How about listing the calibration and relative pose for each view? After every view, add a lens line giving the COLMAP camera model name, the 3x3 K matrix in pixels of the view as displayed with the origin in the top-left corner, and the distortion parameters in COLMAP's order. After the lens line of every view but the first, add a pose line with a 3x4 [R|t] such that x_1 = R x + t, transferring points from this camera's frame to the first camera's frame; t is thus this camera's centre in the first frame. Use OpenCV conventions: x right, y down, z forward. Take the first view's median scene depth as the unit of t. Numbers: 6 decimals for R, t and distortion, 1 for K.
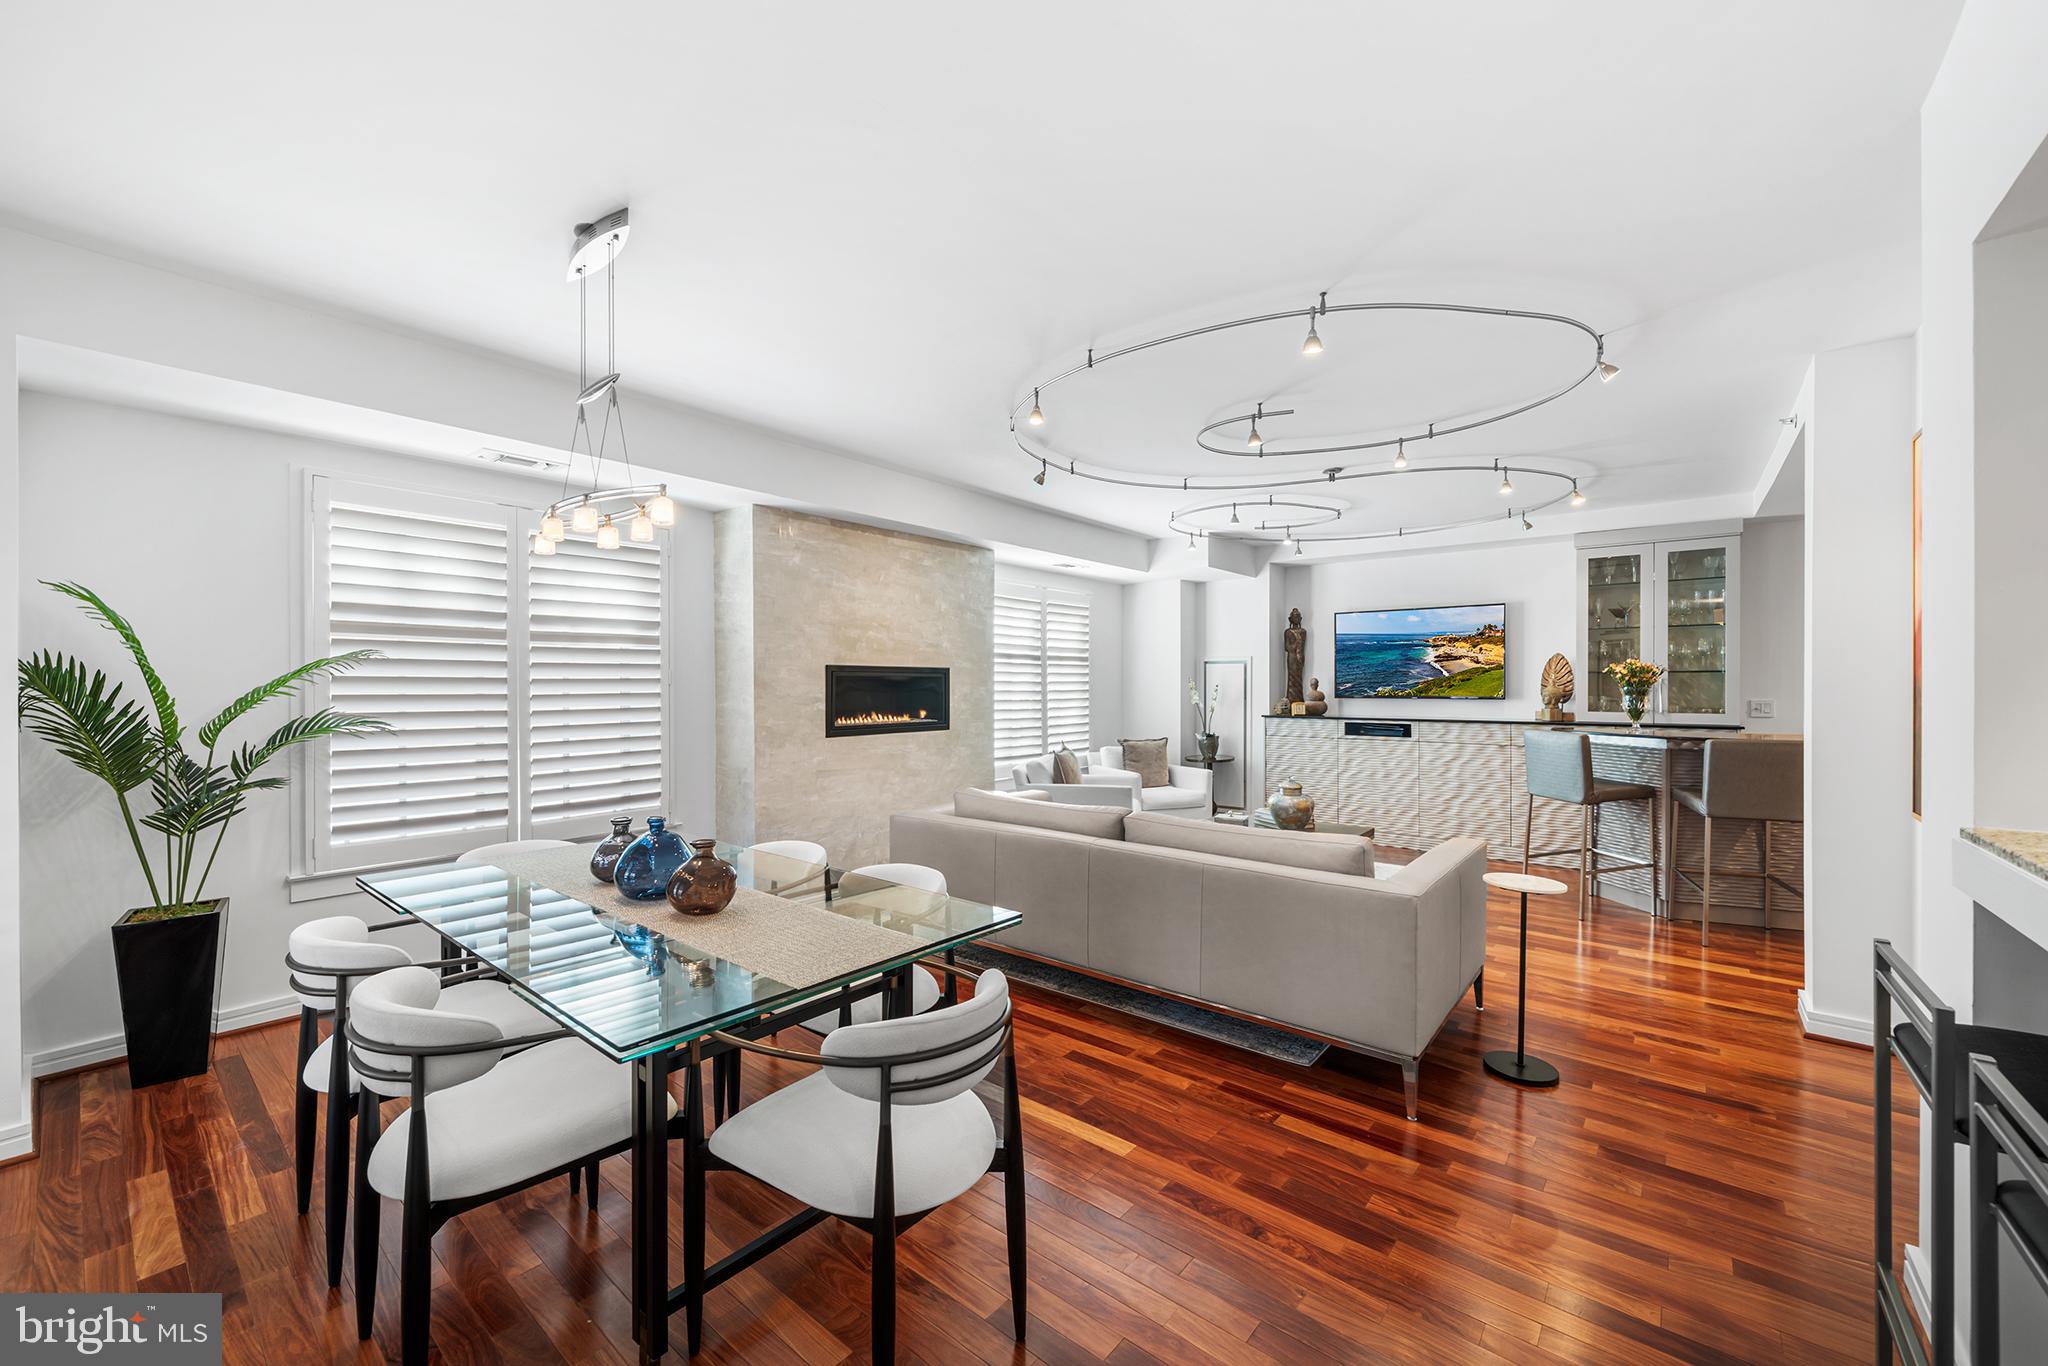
lens RADIAL K [[816.7, 0, 1011.9], [0, 816.7, 685.1], [0, 0, 1]] dist [-0.005425, -0.000176]
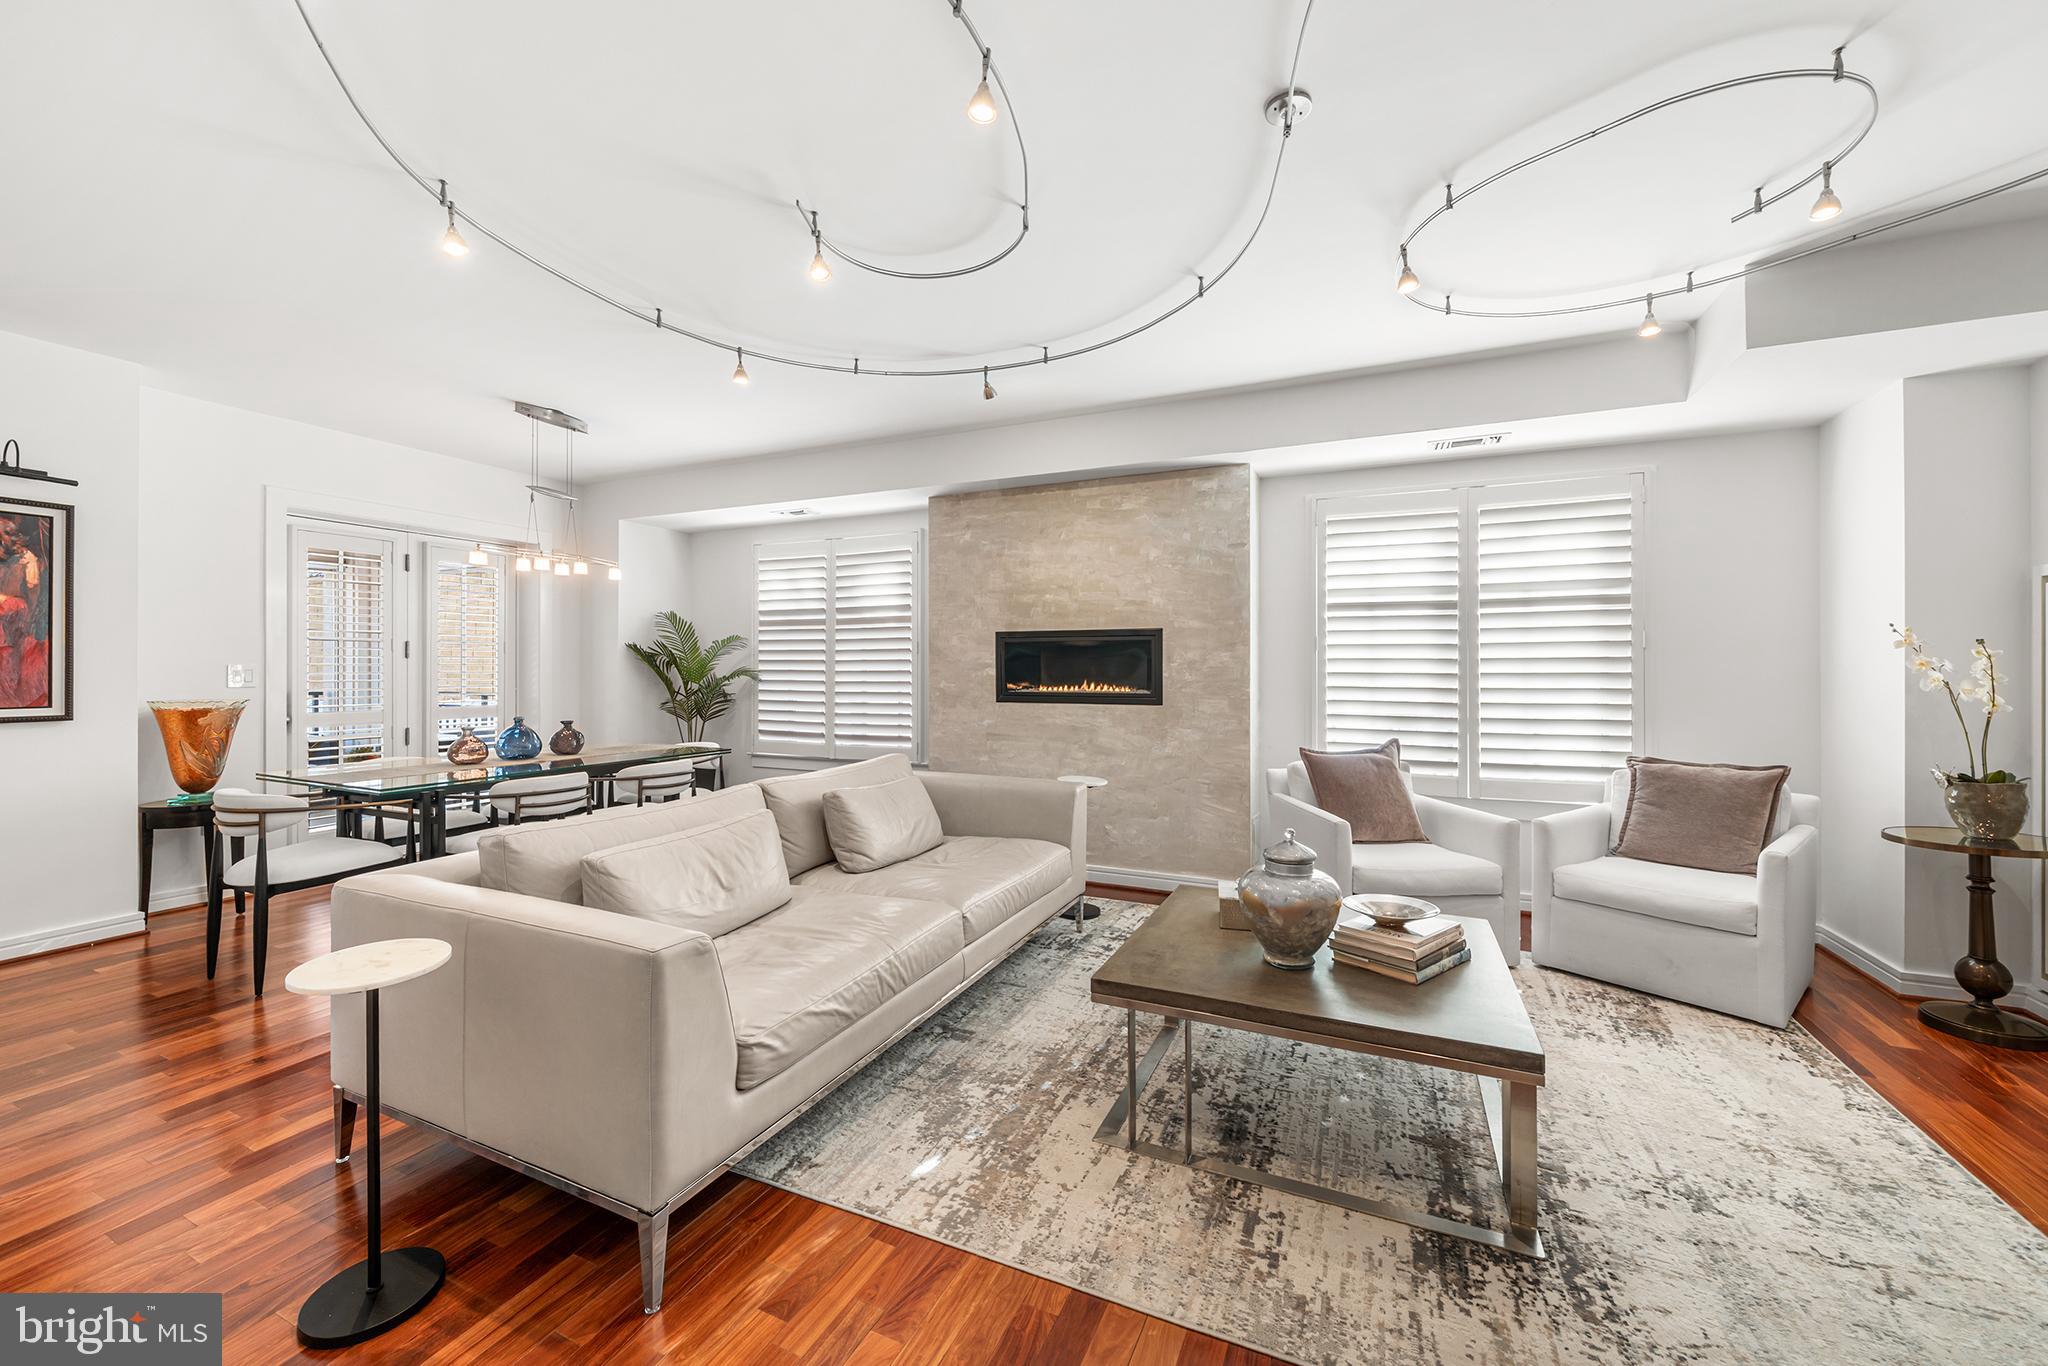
lens RADIAL K [[793.9, 0, 1014.9], [0, 793.9, 667.7], [0, 0, 1]] dist [-0.003378, 0.001254]
pose [[0.244885, -0.002662, -0.969548, 0.655416], [-0.003986, 0.999985, -0.003753, 0.021124], [0.969544, 0.004784, 0.244871, 0.672821]]
